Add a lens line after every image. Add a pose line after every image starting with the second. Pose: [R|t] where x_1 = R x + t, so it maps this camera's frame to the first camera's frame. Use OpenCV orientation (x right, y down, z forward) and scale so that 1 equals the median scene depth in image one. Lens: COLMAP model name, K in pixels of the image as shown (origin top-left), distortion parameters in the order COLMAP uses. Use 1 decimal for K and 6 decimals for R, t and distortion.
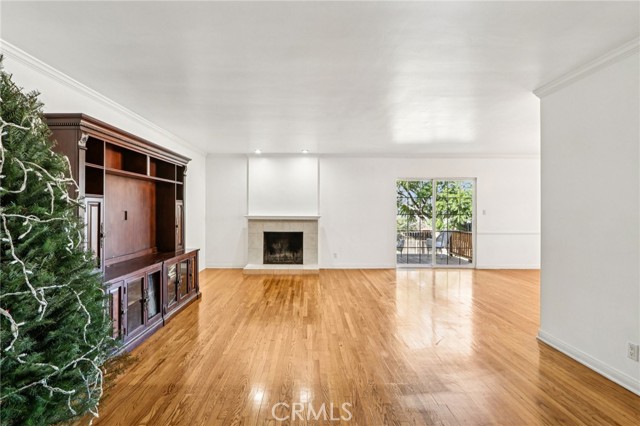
lens RADIAL K [[307.6, 0, 306.8], [0, 307.6, 207.5], [0, 0, 1]] dist [-0.009058, 0.000092]
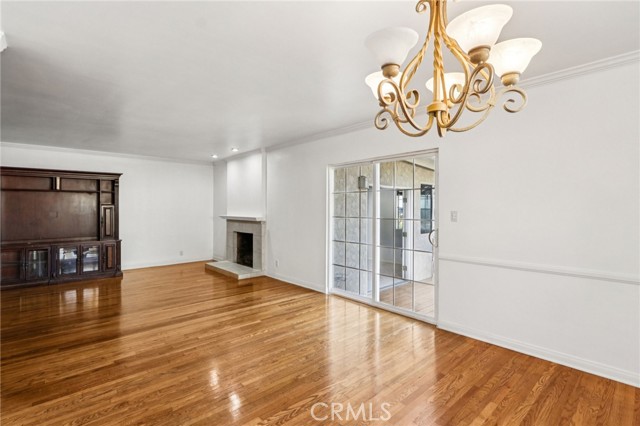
lens RADIAL K [[305.7, 0, 304.1], [0, 305.7, 208.8], [0, 0, 1]] dist [-0.010092, 0.000877]
pose [[0.657240, -0.002772, -0.753676, 0.798391], [0.008808, 0.999953, 0.004003, -0.000256], [0.753630, -0.009270, 0.657233, 0.501525]]
